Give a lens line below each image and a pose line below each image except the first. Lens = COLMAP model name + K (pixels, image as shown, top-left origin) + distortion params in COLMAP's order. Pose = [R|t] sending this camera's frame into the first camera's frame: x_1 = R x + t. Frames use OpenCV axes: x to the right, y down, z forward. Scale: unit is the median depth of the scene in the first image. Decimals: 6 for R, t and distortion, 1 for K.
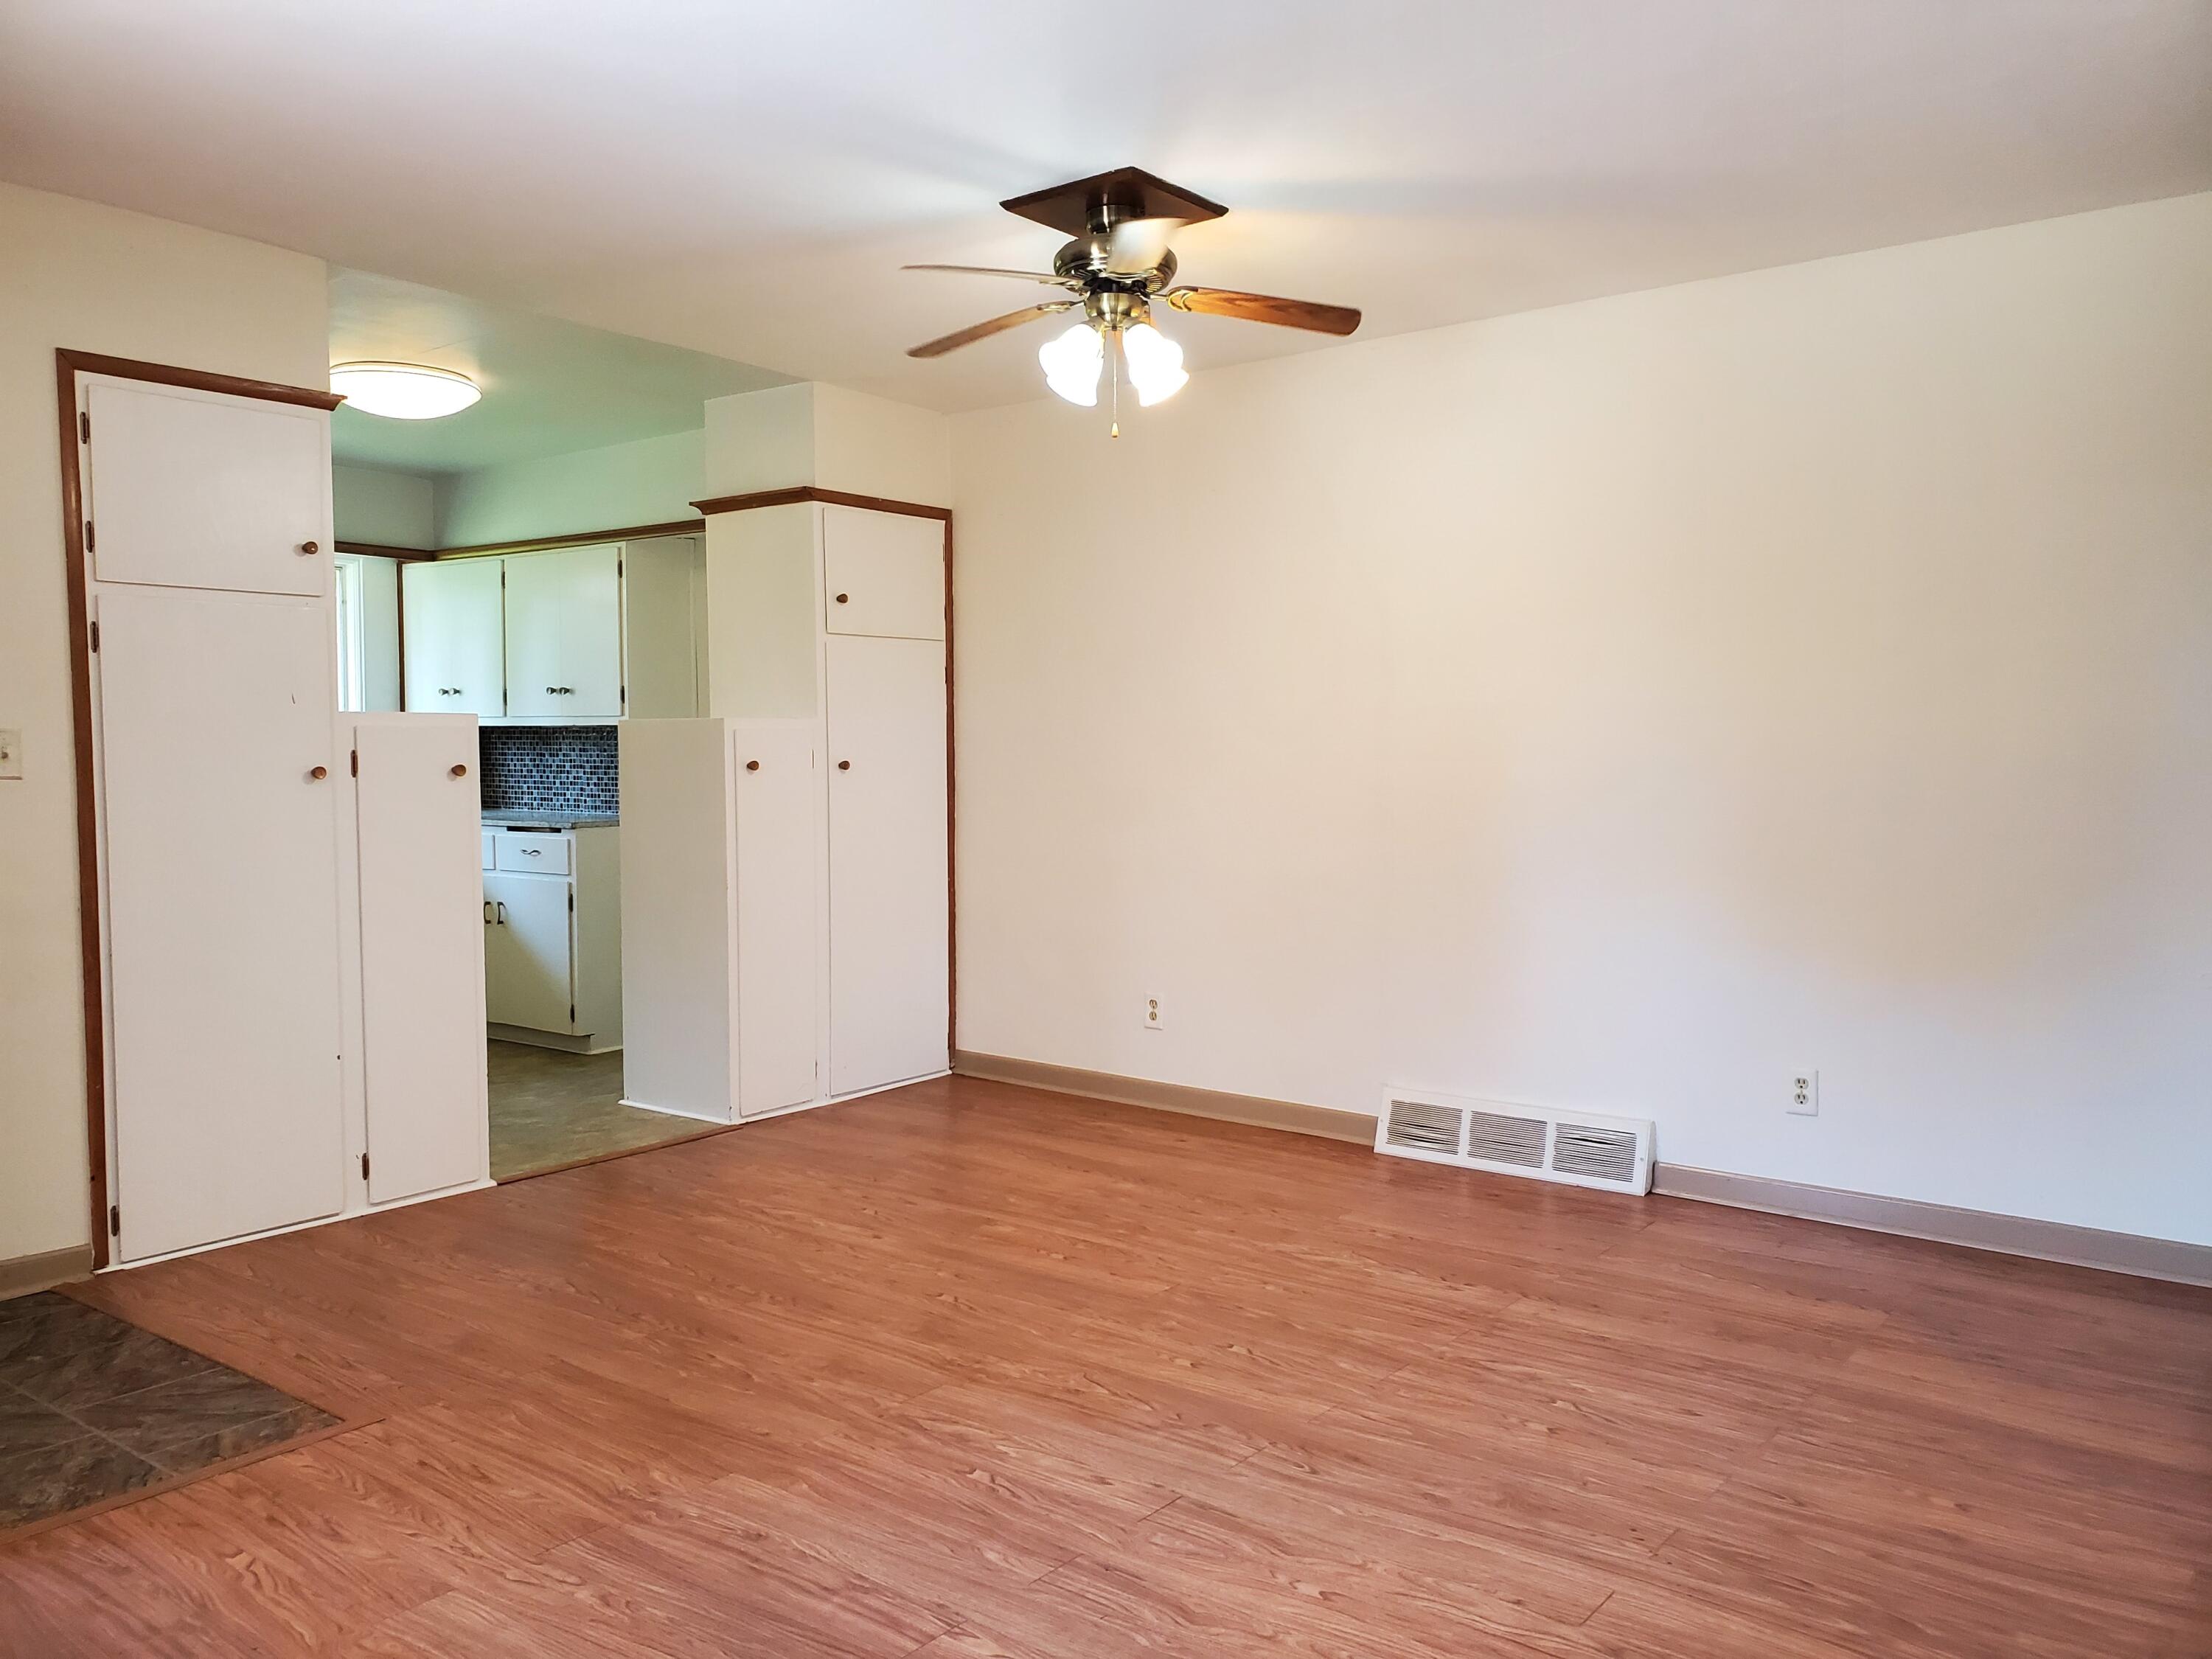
lens RADIAL K [[1698.3, 0, 1106.0], [0, 1698.3, 829.5], [0, 0, 1]] dist [0.001169, -0.000036]
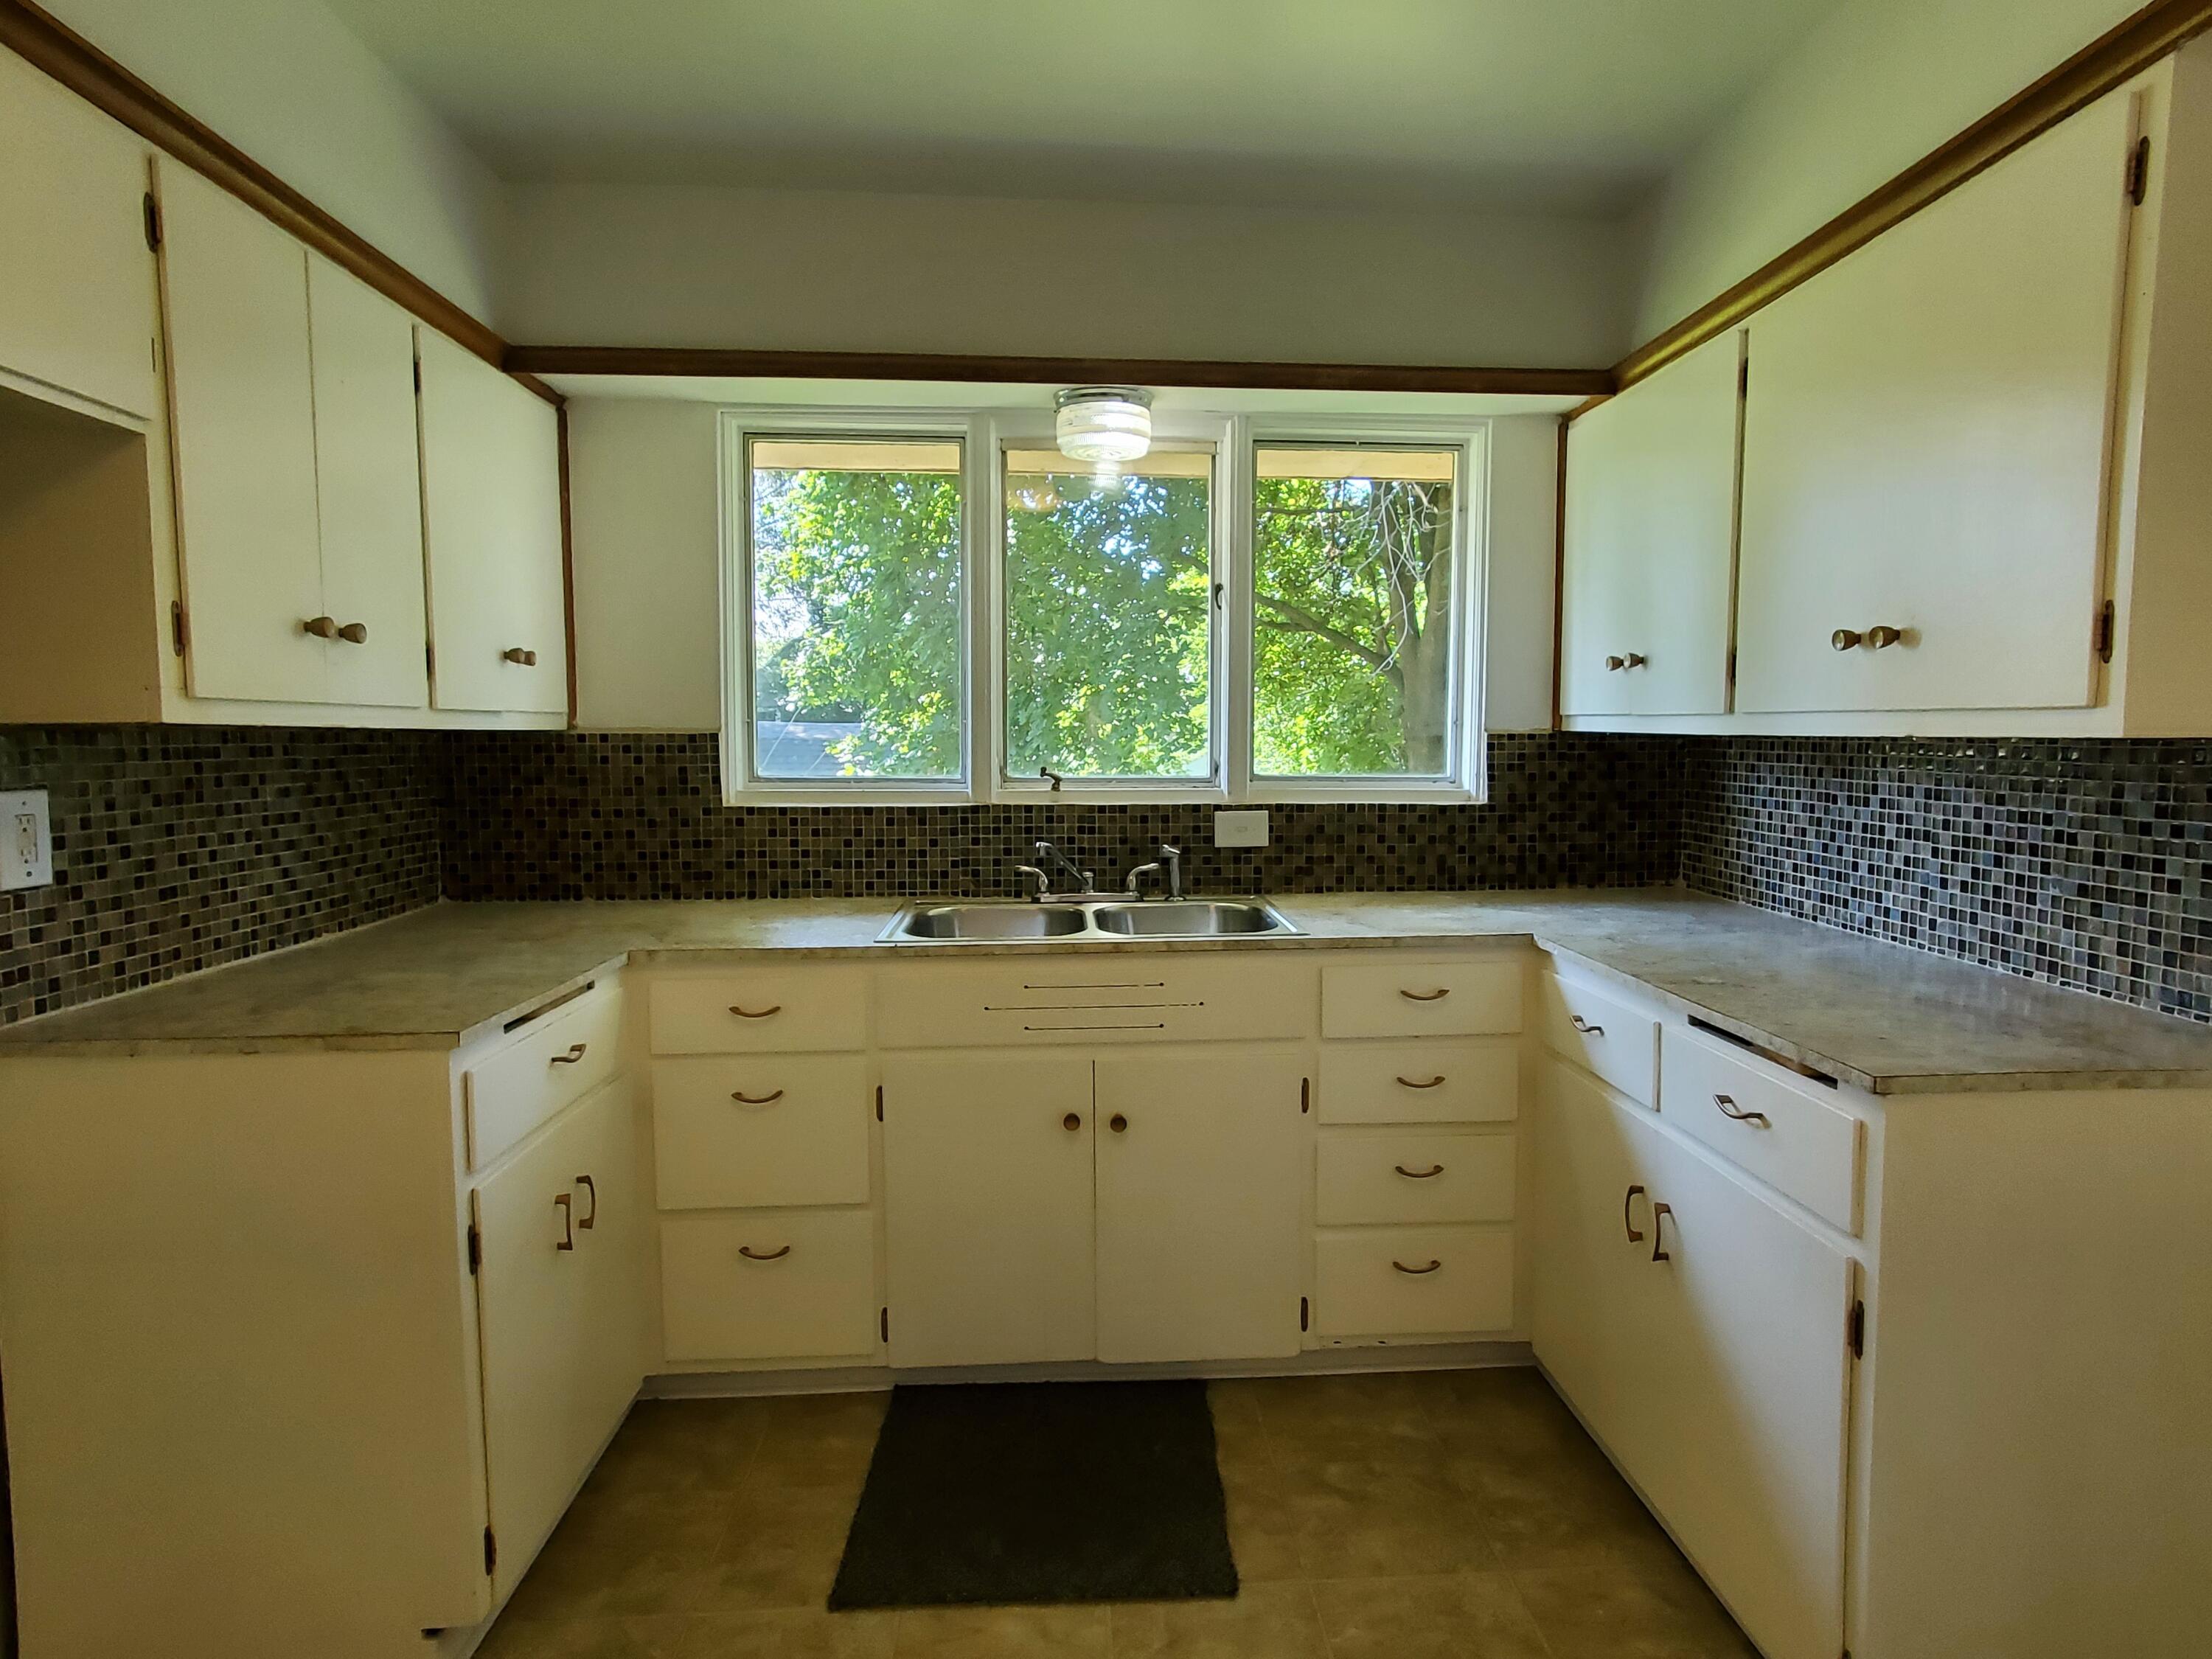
lens RADIAL K [[1347.1, 0, 1106.0], [0, 1347.1, 829.5], [0, 0, 1]] dist [-0.000292, 0.000159]
pose [[0.660809, 0.056623, -0.748415, -0.216754], [-0.044158, 0.998356, 0.036544, -0.045679], [0.749254, 0.008900, 0.662223, 0.701146]]
